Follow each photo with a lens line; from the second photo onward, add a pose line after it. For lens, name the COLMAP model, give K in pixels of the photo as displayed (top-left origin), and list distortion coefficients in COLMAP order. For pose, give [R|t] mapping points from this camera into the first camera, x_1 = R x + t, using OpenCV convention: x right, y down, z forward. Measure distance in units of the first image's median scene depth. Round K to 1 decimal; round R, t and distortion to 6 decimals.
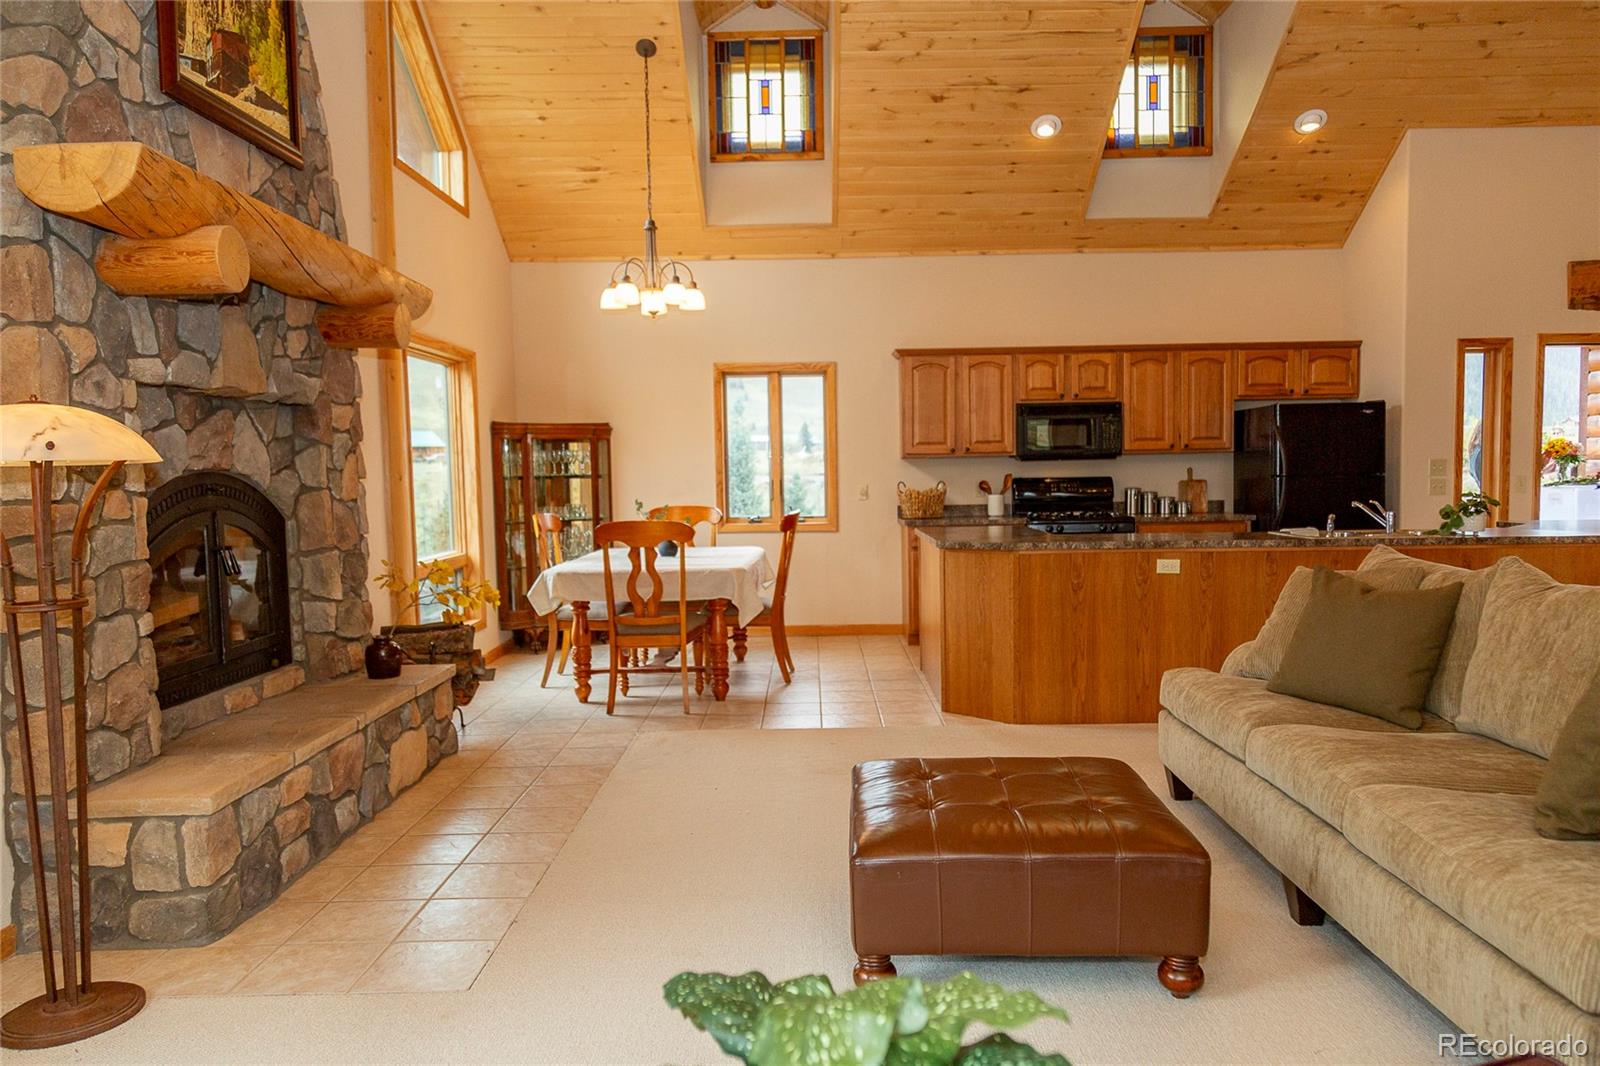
lens RADIAL K [[1110.9, 0, 807.4], [0, 1110.9, 535.7], [0, 0, 1]] dist [0.006665, 0.008740]
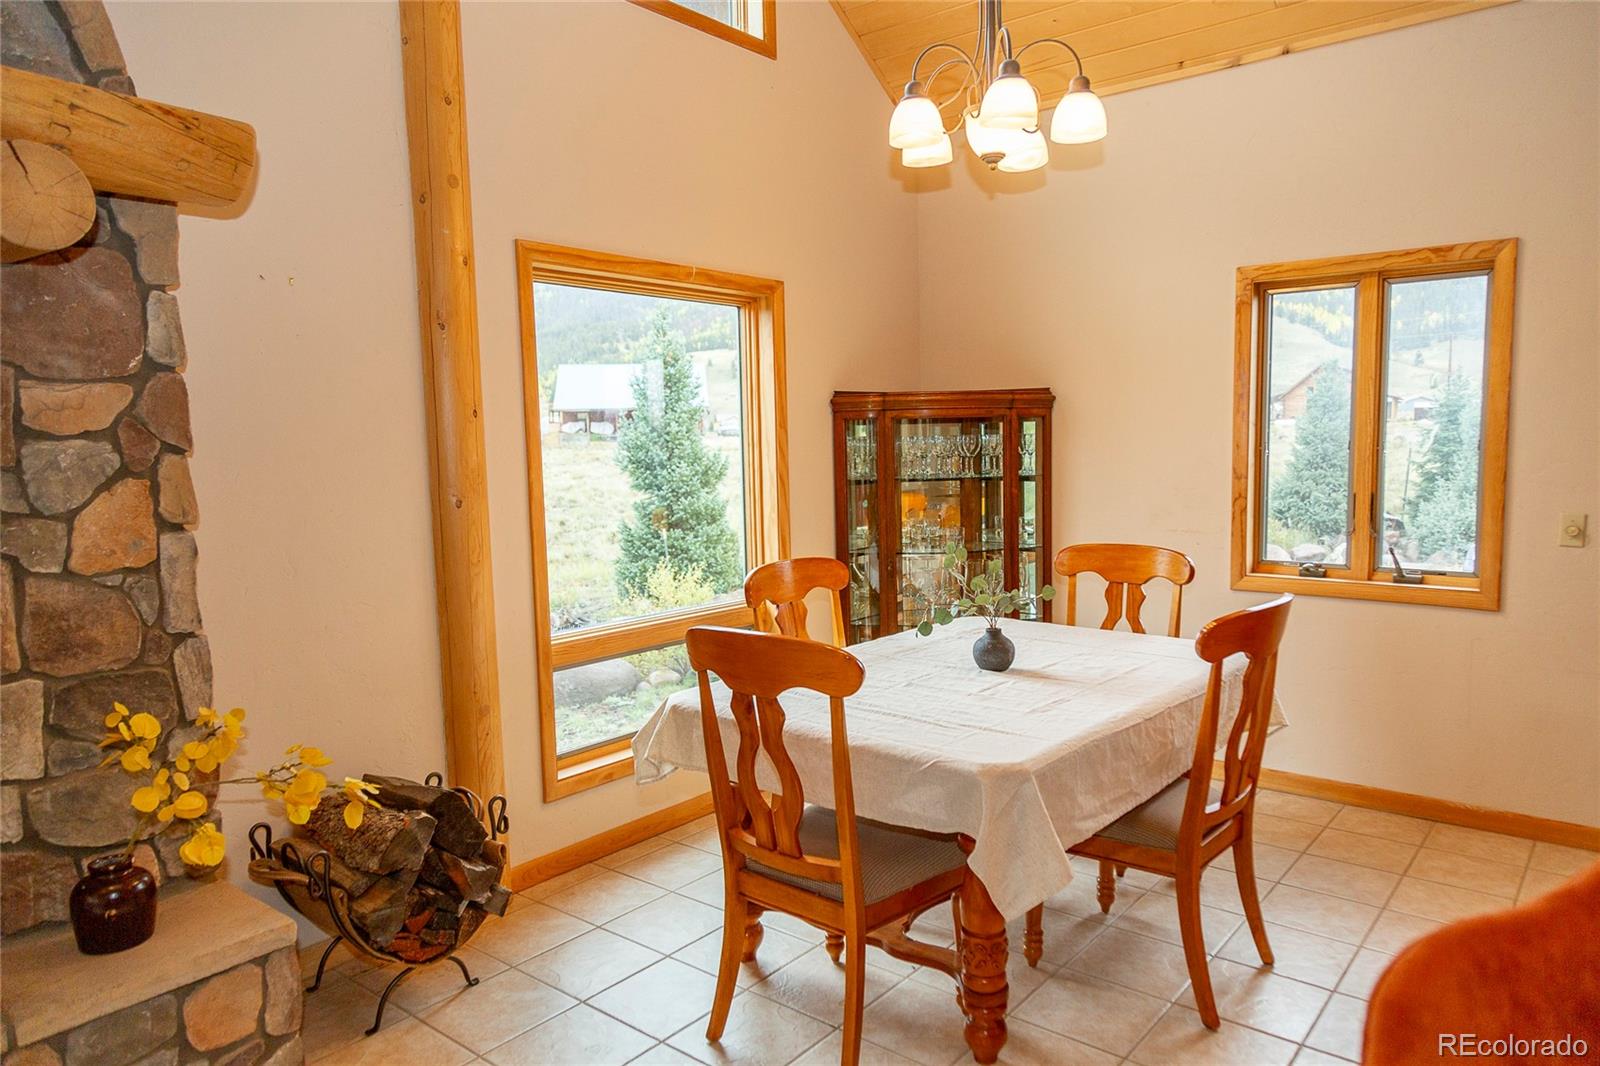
lens RADIAL K [[1054.7, 0, 820.6], [0, 1054.7, 542.4], [0, 0, 1]] dist [0.007545, 0.006206]
pose [[0.779937, 0.064692, -0.622506, 0.144712], [-0.033378, 0.997527, 0.061845, -0.090248], [0.624967, -0.027457, 0.780168, 0.869866]]
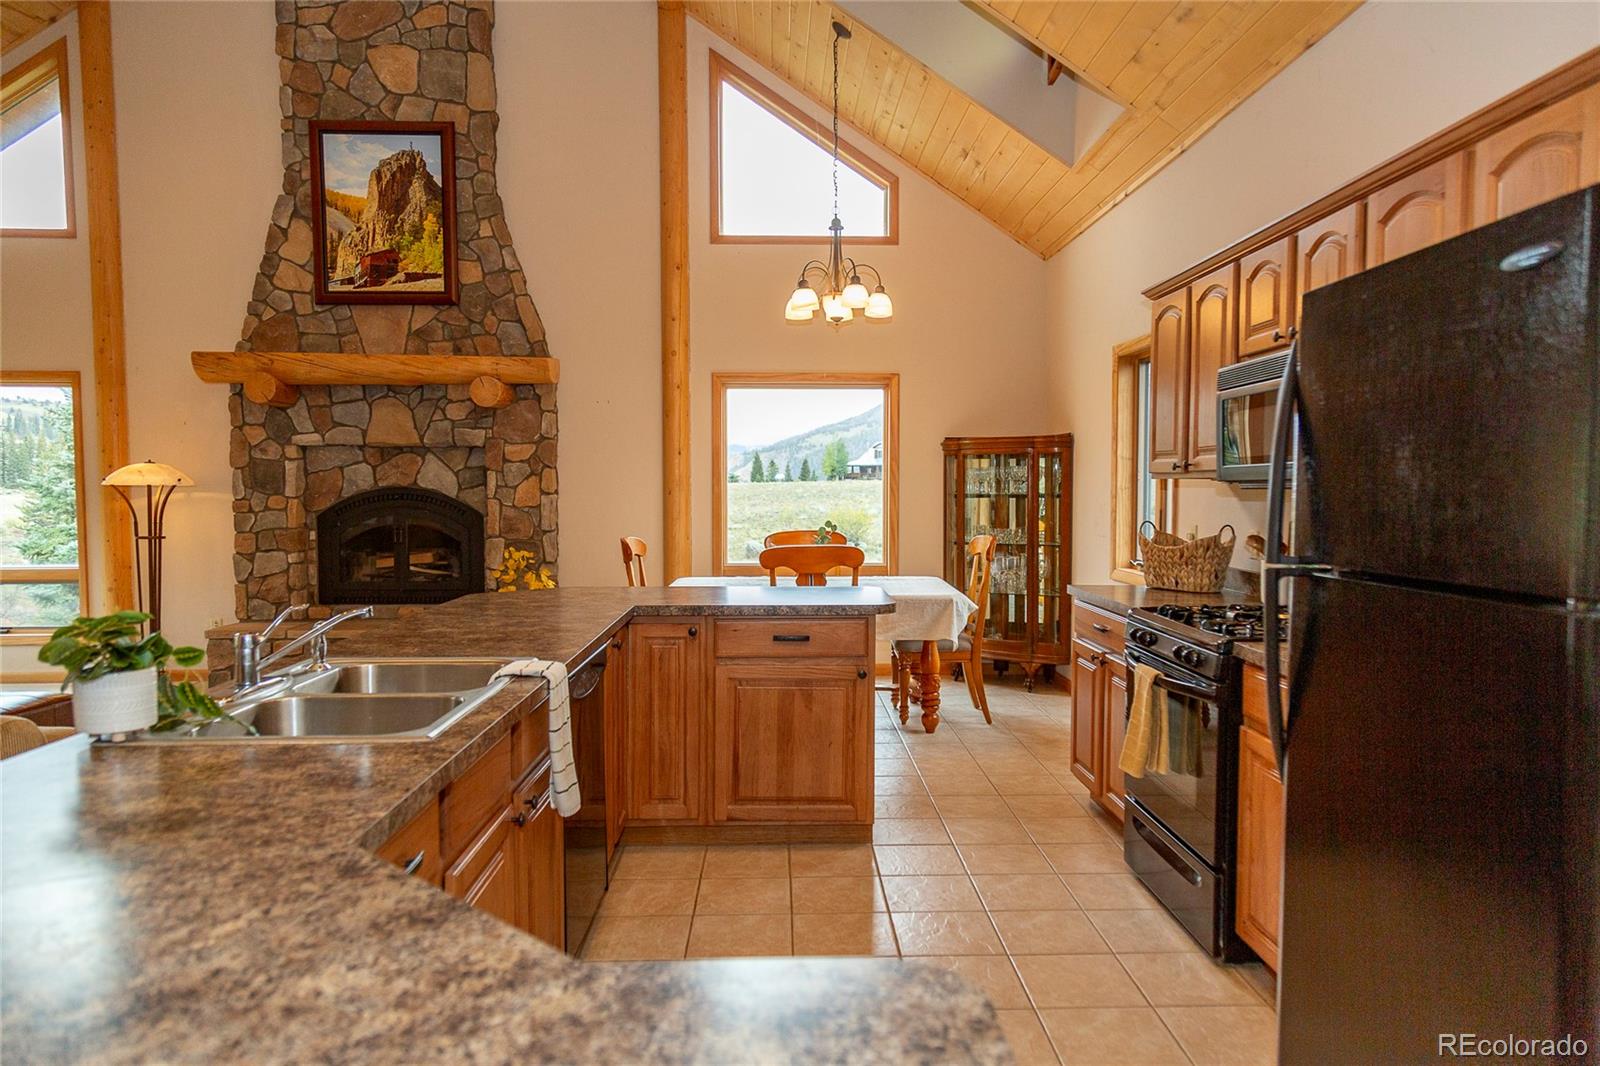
lens RADIAL K [[1054.7, 0, 813.1], [0, 1054.7, 542.2], [0, 0, 1]] dist [0.007545, 0.006206]
pose [[0.038450, 0.070666, -0.996759, 1.087182], [-0.061474, 0.995774, 0.068224, -0.111507], [0.997368, 0.058651, 0.042632, 1.399645]]
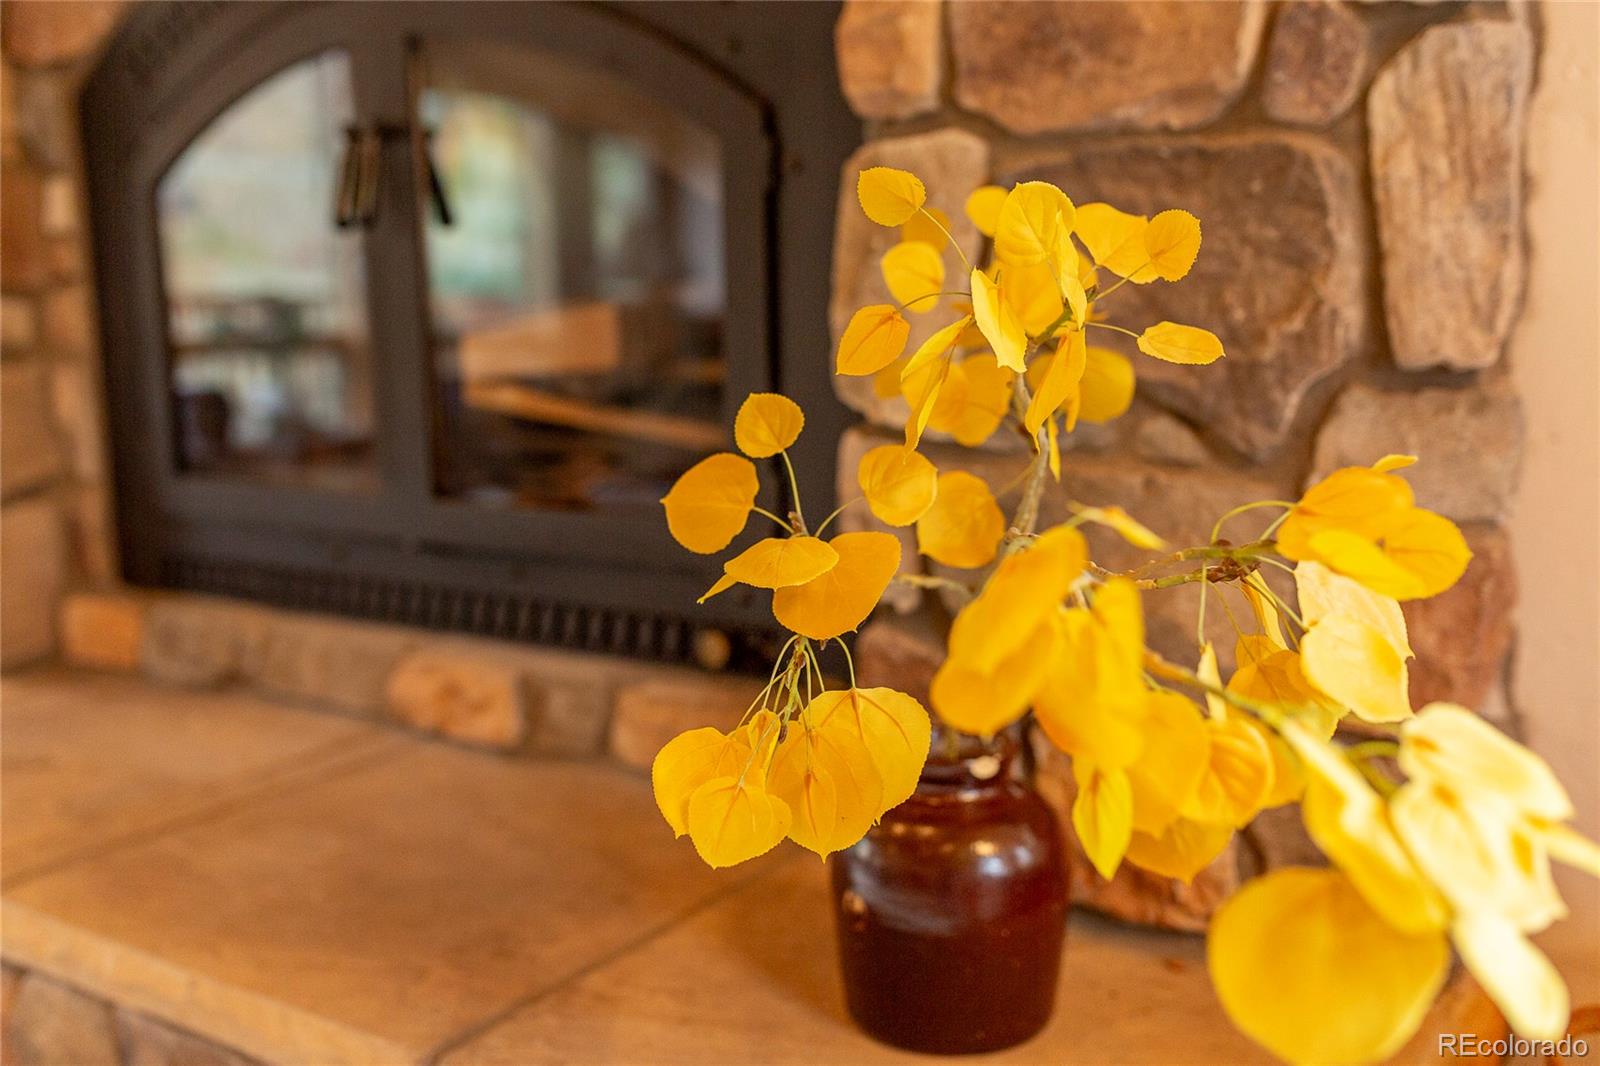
lens RADIAL K [[1524.1, 0, 806.2], [0, 1524.1, 532.6], [0, 0, 1]] dist [-0.004472, 0.000000]
pose [[-0.536697, 0.162803, -0.827920, -0.222943], [-0.018976, 0.978632, 0.204741, 0.025467], [0.843562, 0.125595, -0.522139, 1.125923]]
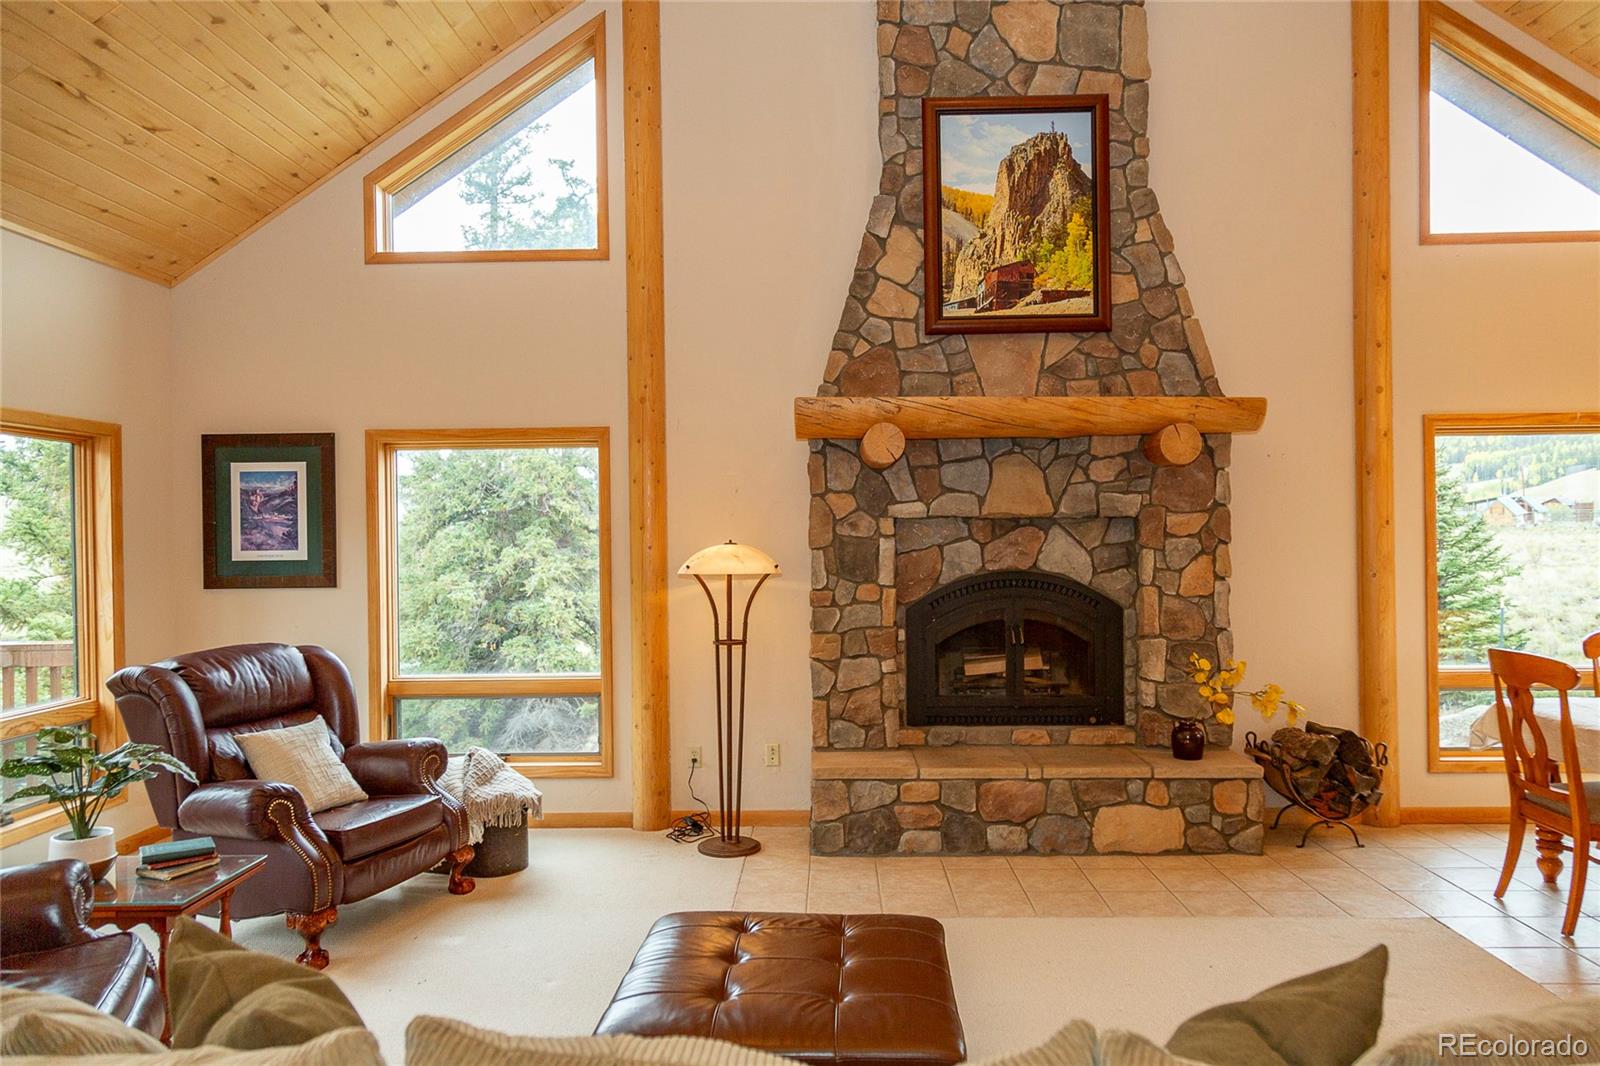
lens RADIAL K [[1054.7, 0, 812.1], [0, 1054.7, 537.4], [0, 0, 1]] dist [0.007545, 0.006206]
pose [[-0.014531, 0.021306, -0.999667, 0.700684], [-0.050777, 0.998467, 0.022019, -0.100686], [0.998604, 0.051080, -0.013427, 0.655759]]
